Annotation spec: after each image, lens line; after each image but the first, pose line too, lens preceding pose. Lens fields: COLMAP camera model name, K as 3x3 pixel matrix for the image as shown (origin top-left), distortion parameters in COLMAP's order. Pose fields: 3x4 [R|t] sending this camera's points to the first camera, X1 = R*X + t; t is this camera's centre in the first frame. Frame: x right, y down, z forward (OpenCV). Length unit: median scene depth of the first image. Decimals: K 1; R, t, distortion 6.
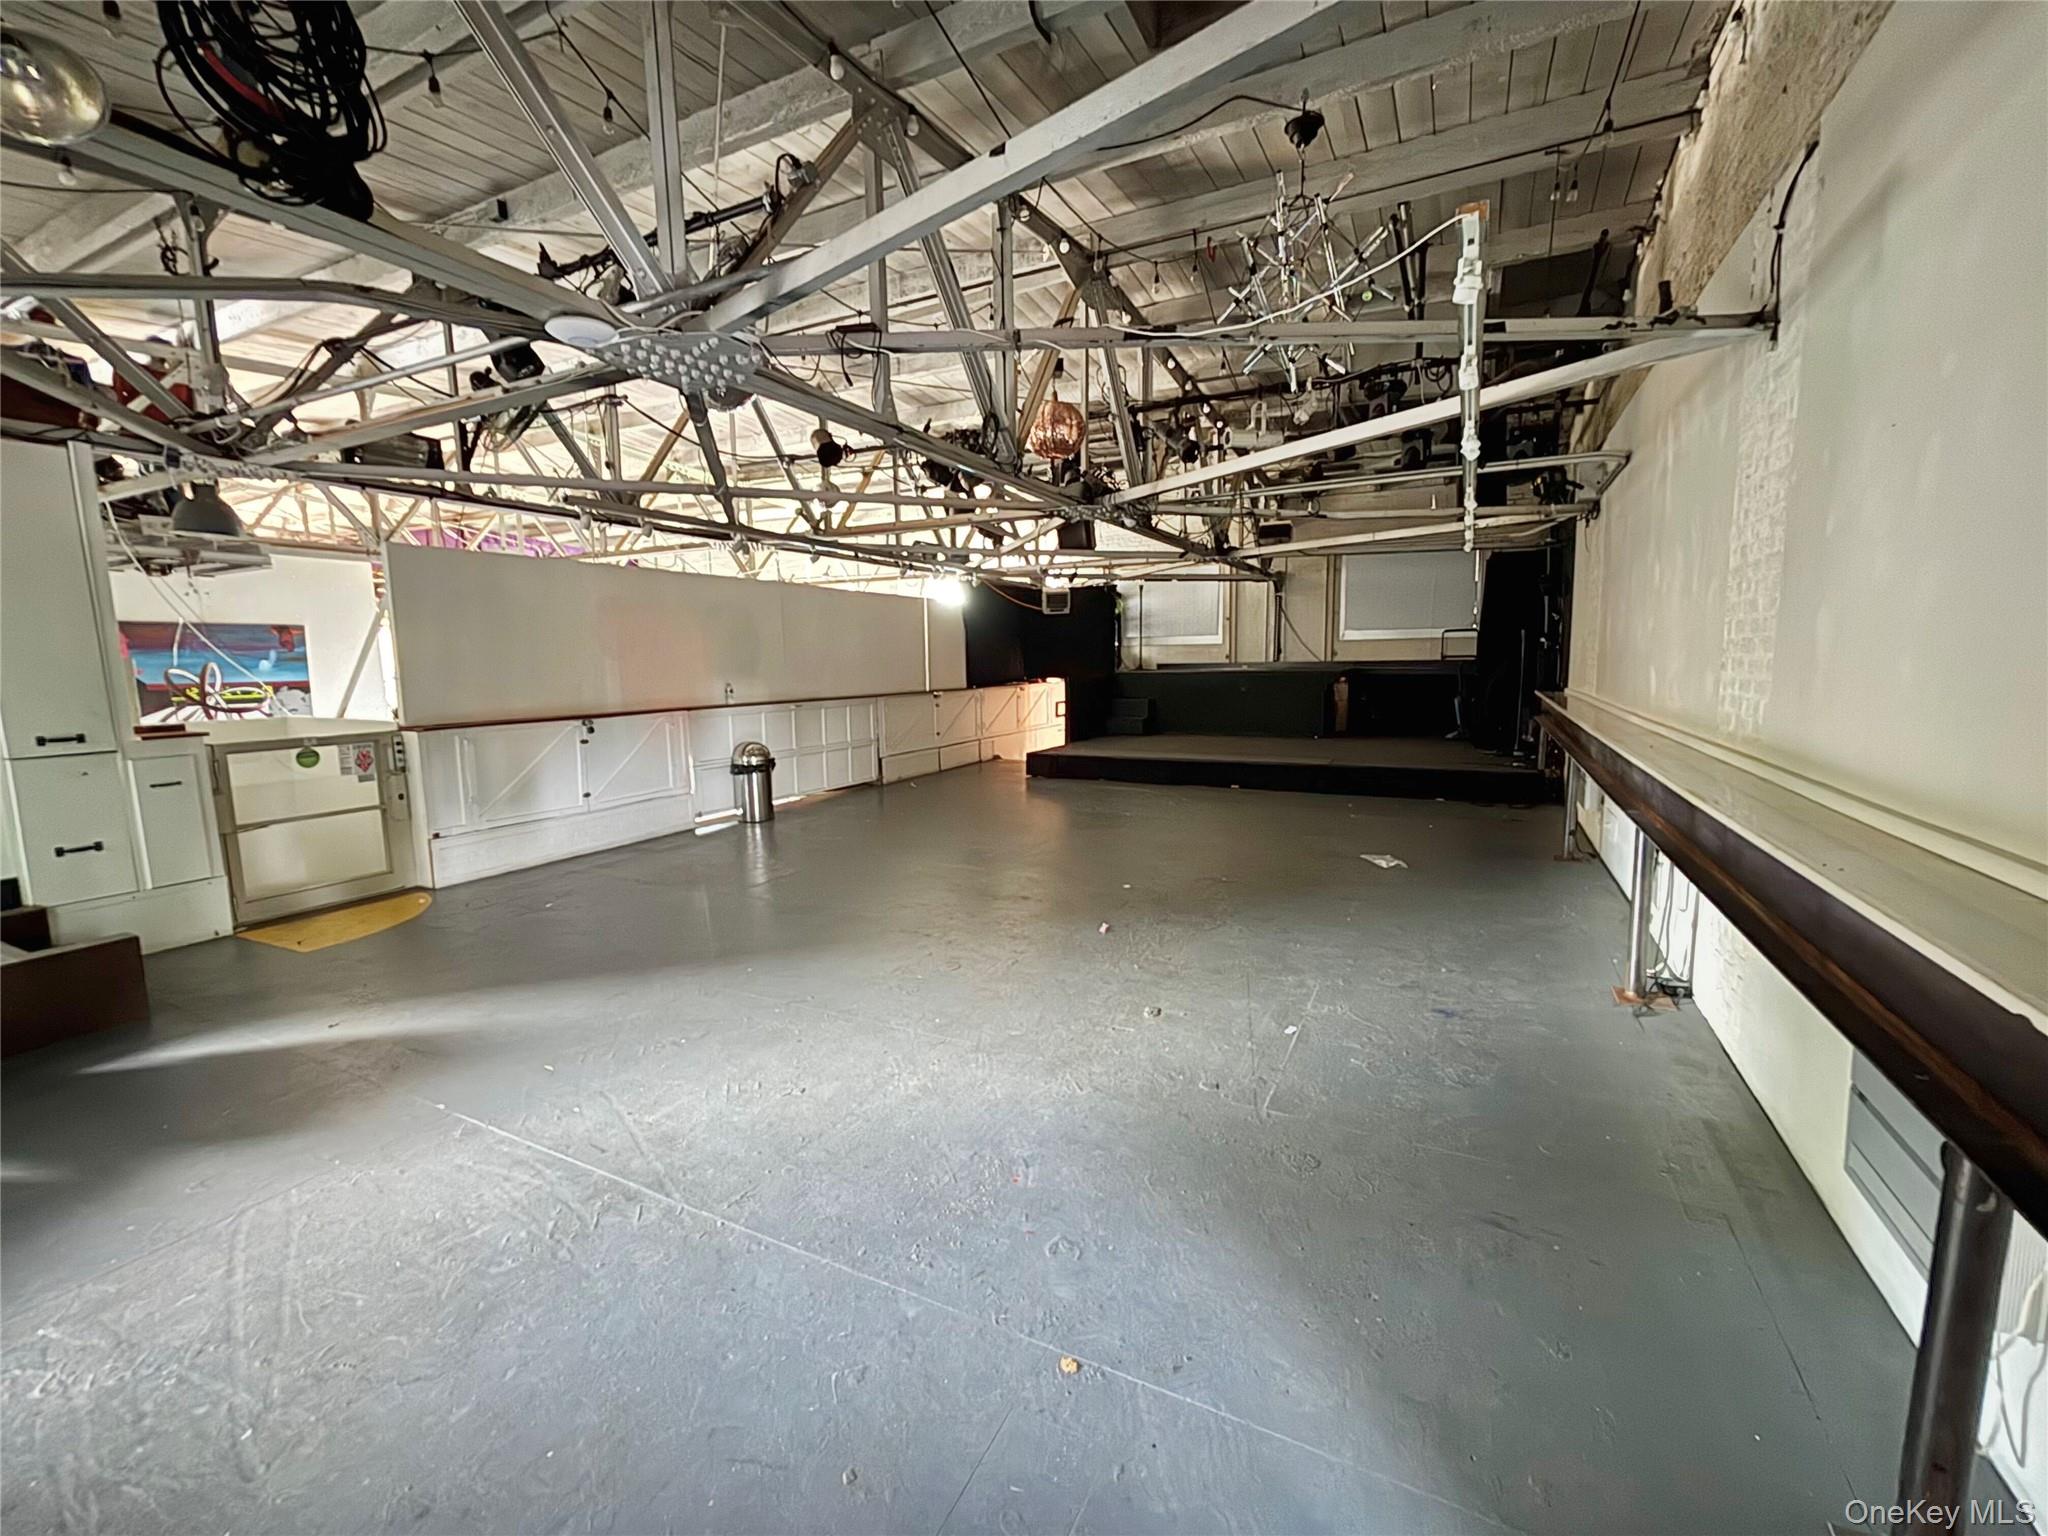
lens RADIAL K [[841.2, 0, 1024.2], [0, 841.2, 765.4], [0, 0, 1]] dist [-0.001870, 0.000064]
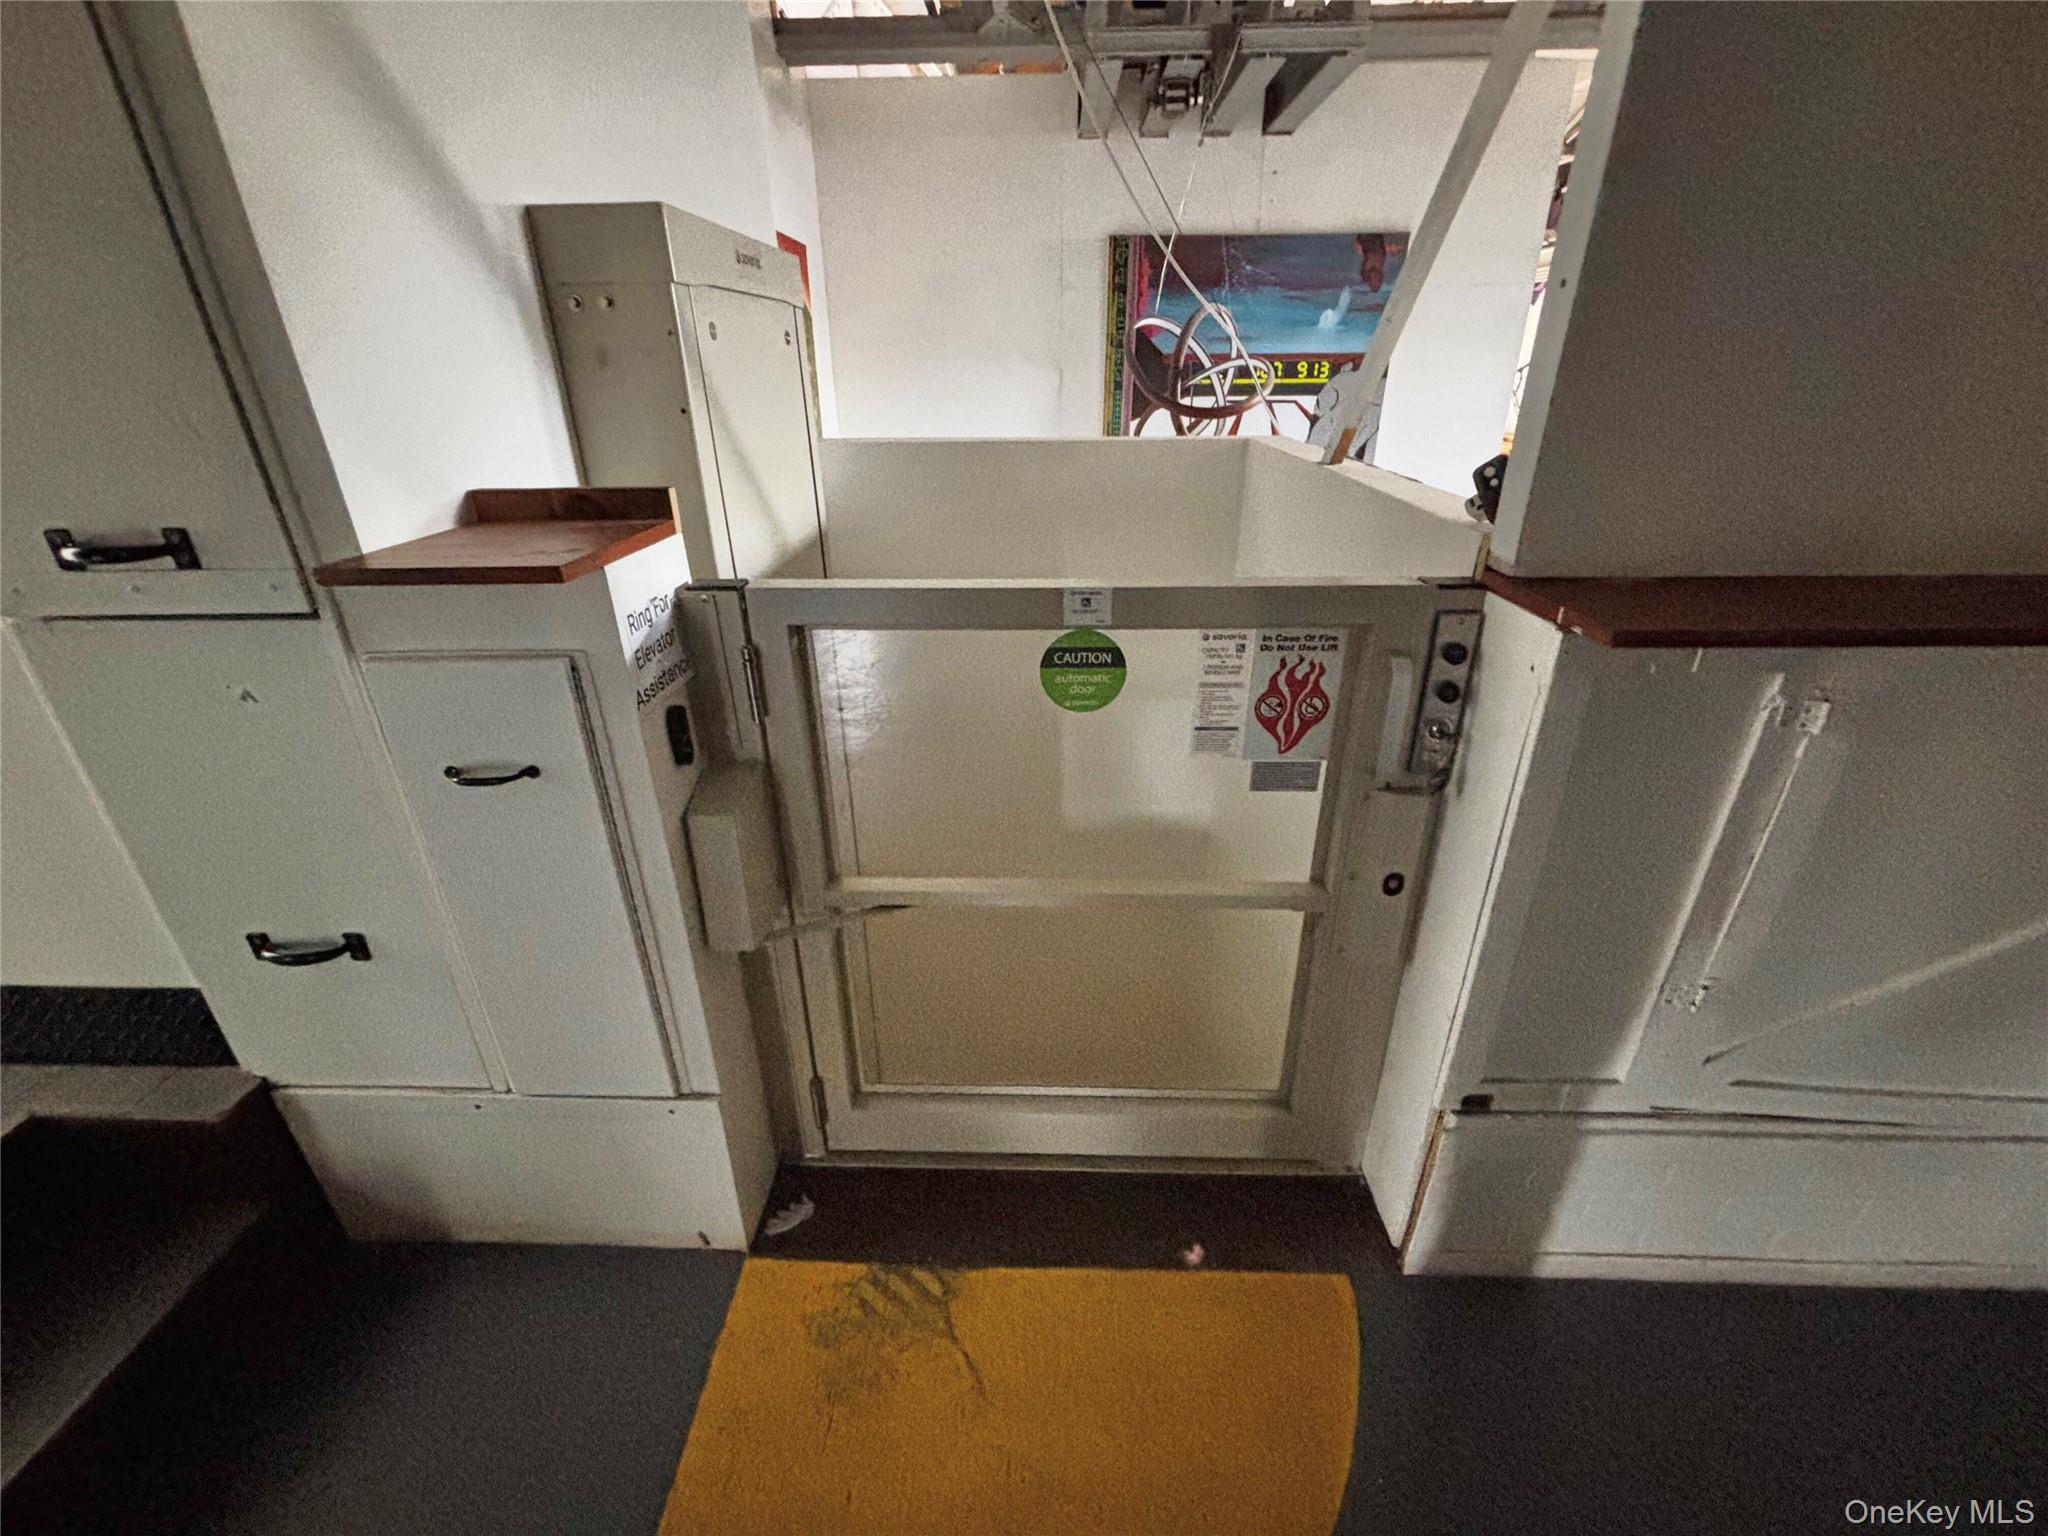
lens RADIAL K [[841.2, 0, 1028.0], [0, 841.2, 758.7], [0, 0, 1]] dist [-0.001870, 0.000064]
pose [[0.416357, 0.392135, -0.820291, -0.624781], [-0.106880, 0.917065, 0.384147, -0.068823], [0.902897, -0.072270, 0.423738, 0.837949]]
